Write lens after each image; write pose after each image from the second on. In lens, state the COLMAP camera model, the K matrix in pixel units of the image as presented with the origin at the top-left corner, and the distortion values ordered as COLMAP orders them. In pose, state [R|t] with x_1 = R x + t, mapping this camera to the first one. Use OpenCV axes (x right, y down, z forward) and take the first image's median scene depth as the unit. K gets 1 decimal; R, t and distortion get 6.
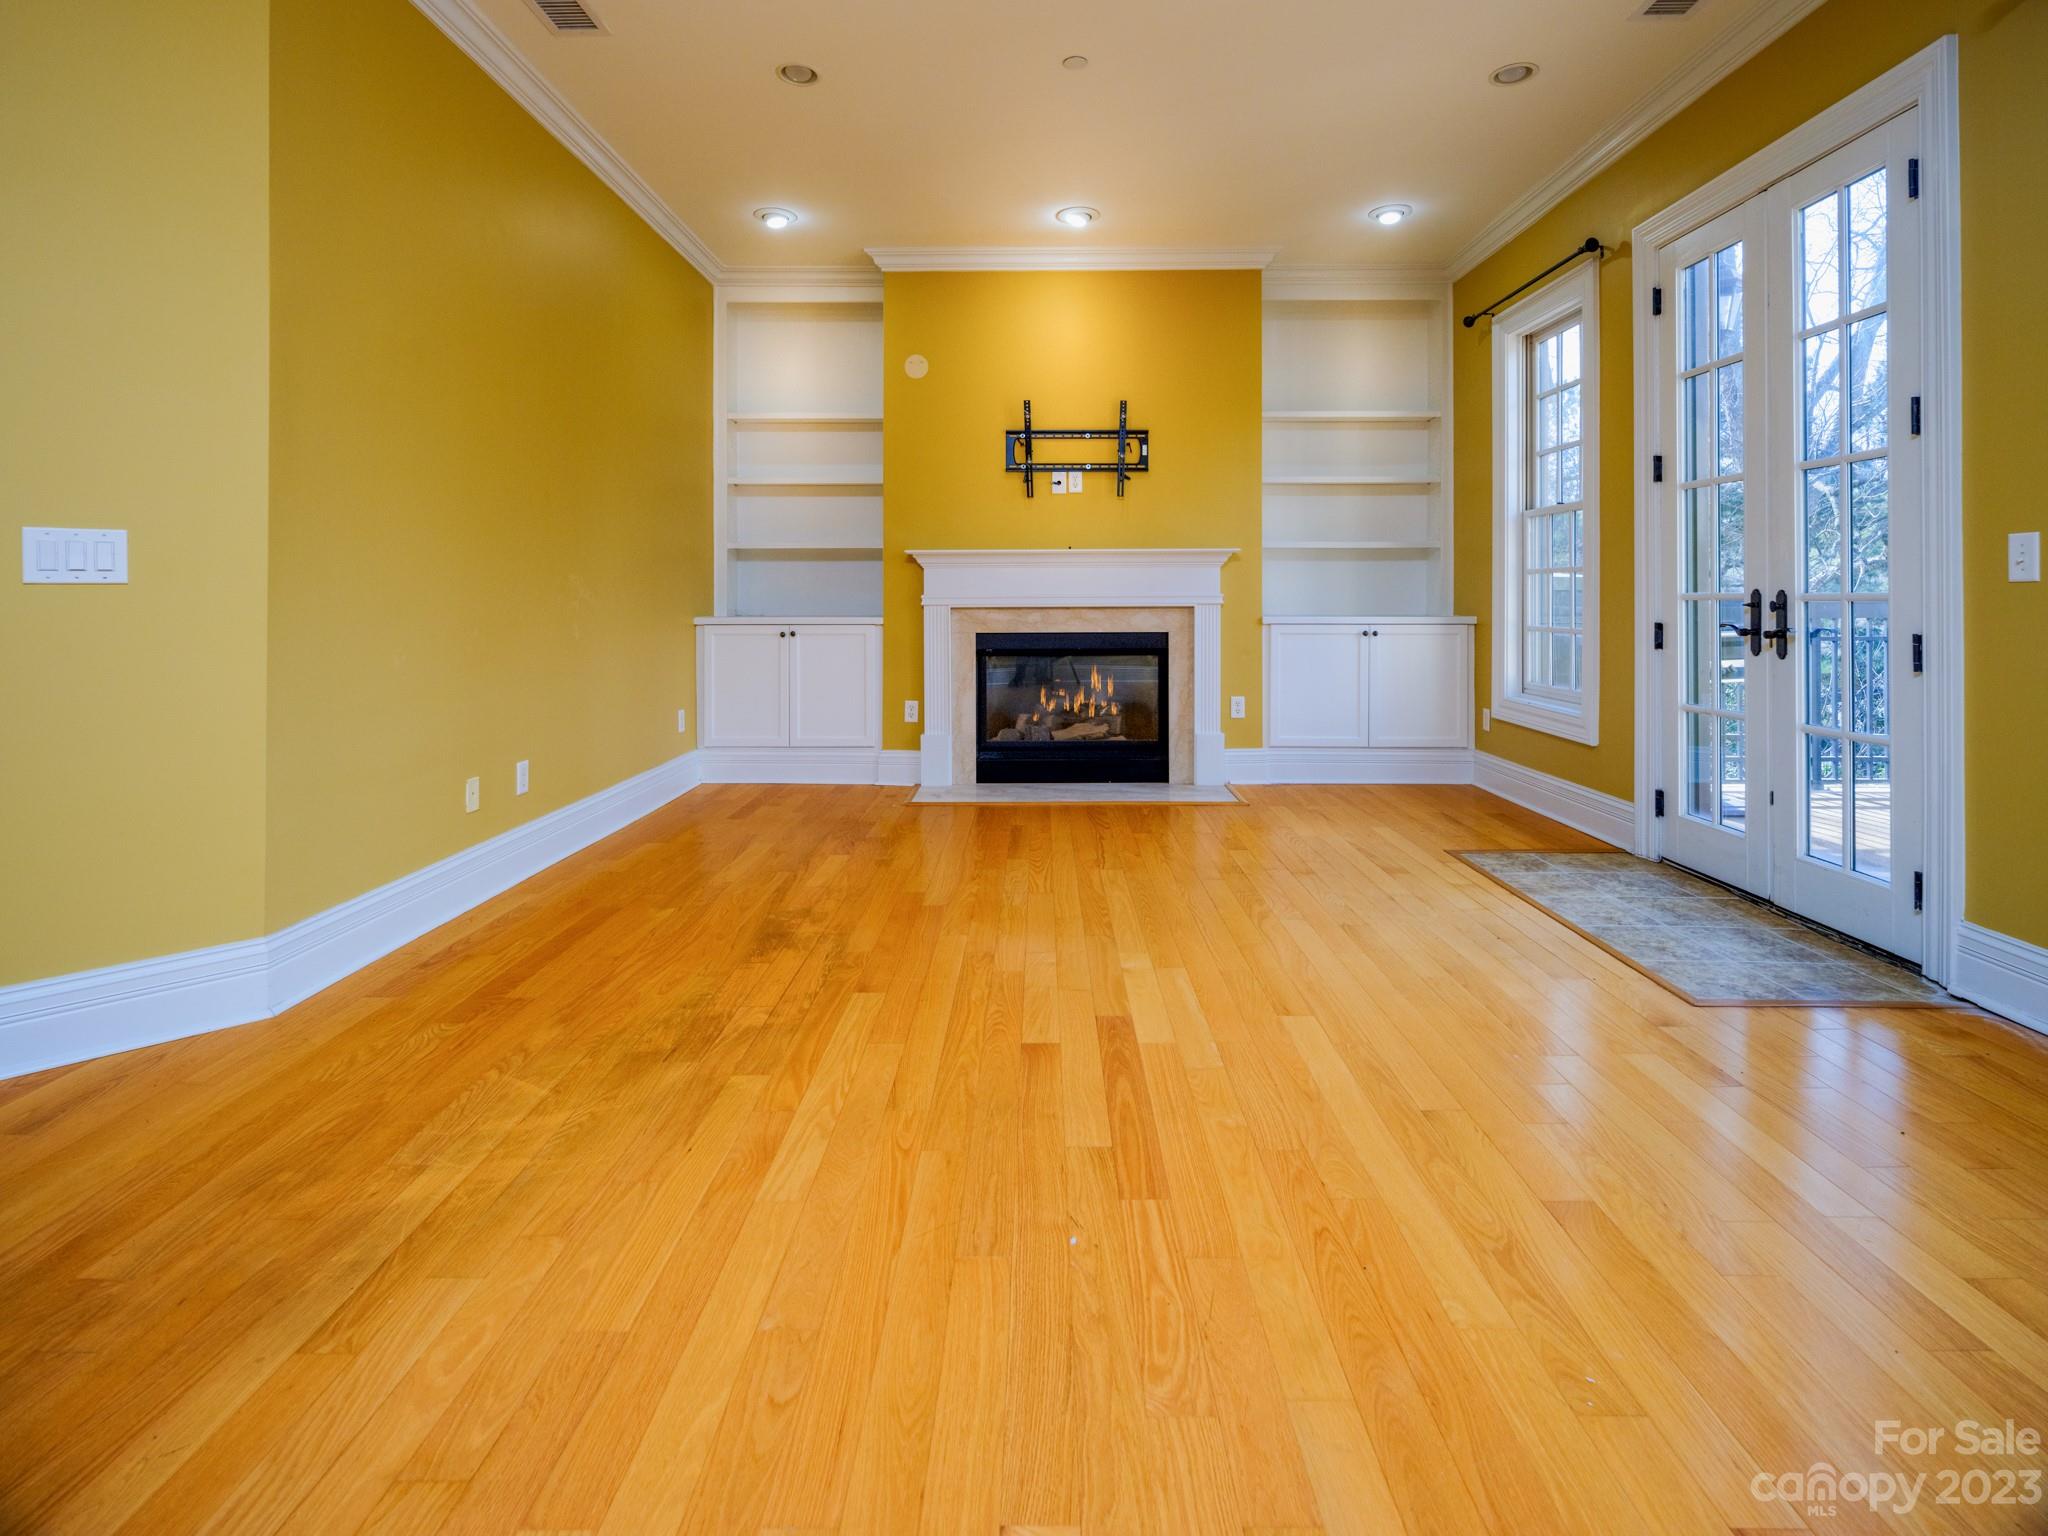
lens RADIAL K [[990.9, 0, 987.0], [0, 990.9, 603.4], [0, 0, 1]] dist [0.005715, -0.001531]
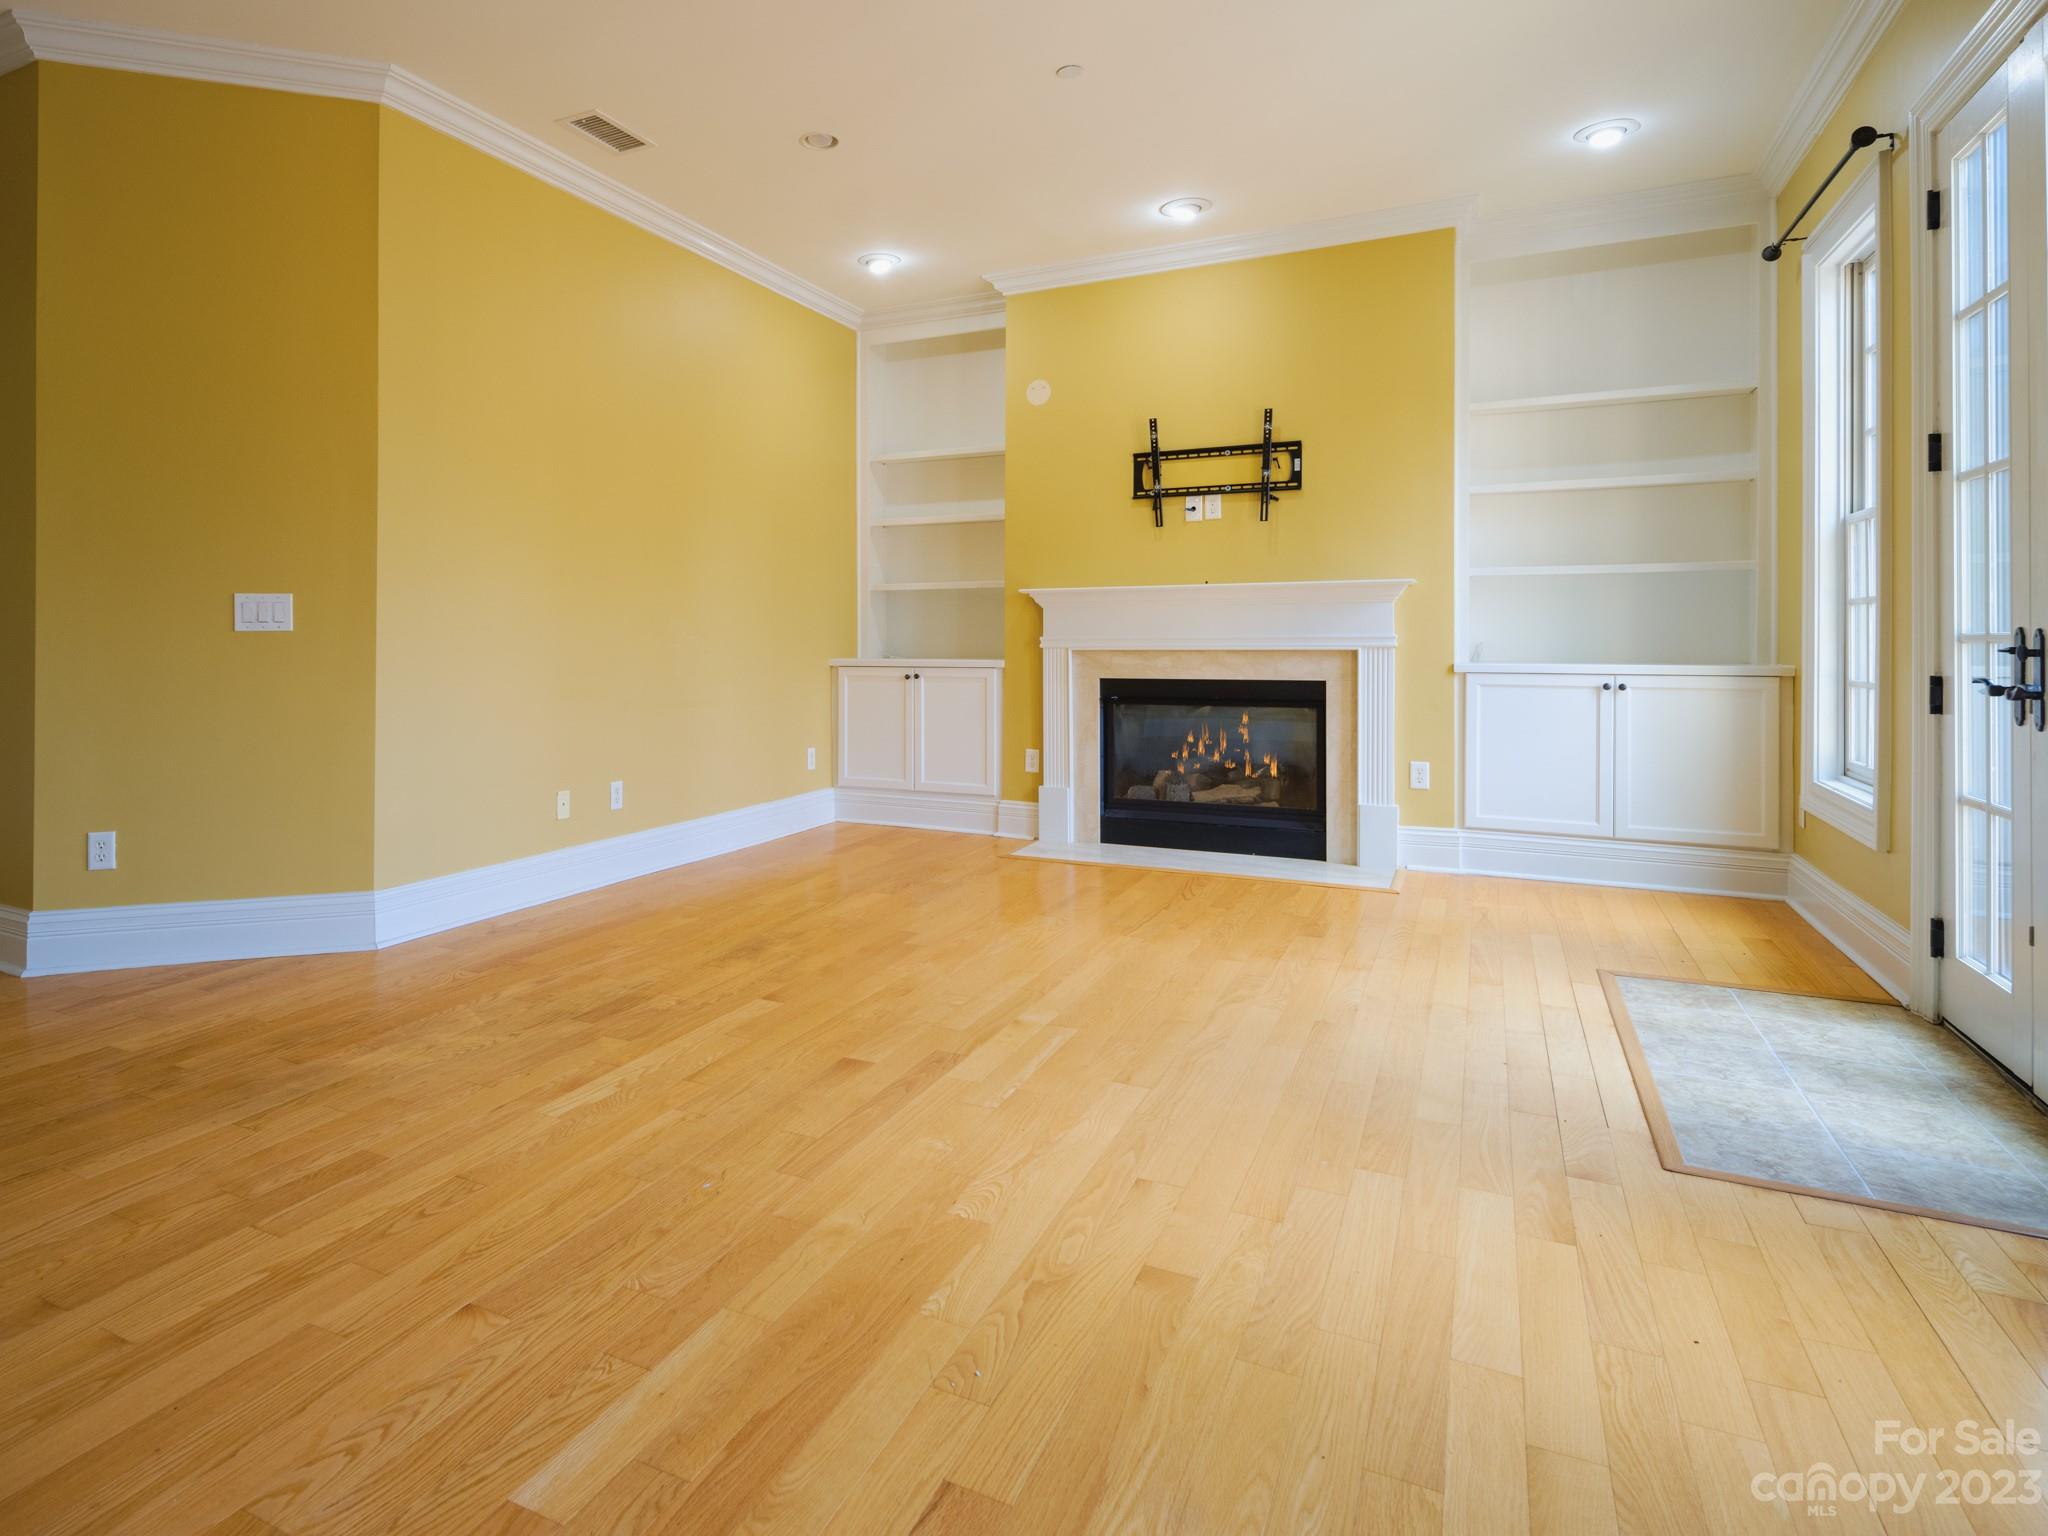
lens RADIAL K [[1134.7, 0, 836.2], [0, 1134.7, 648.8], [0, 0, 1]] dist [0.006333, 0.001999]
pose [[0.887860, 0.003098, -0.460104, 0.256751], [-0.001511, 0.999992, 0.003819, -0.000895], [0.460112, -0.002695, 0.887857, -0.039744]]
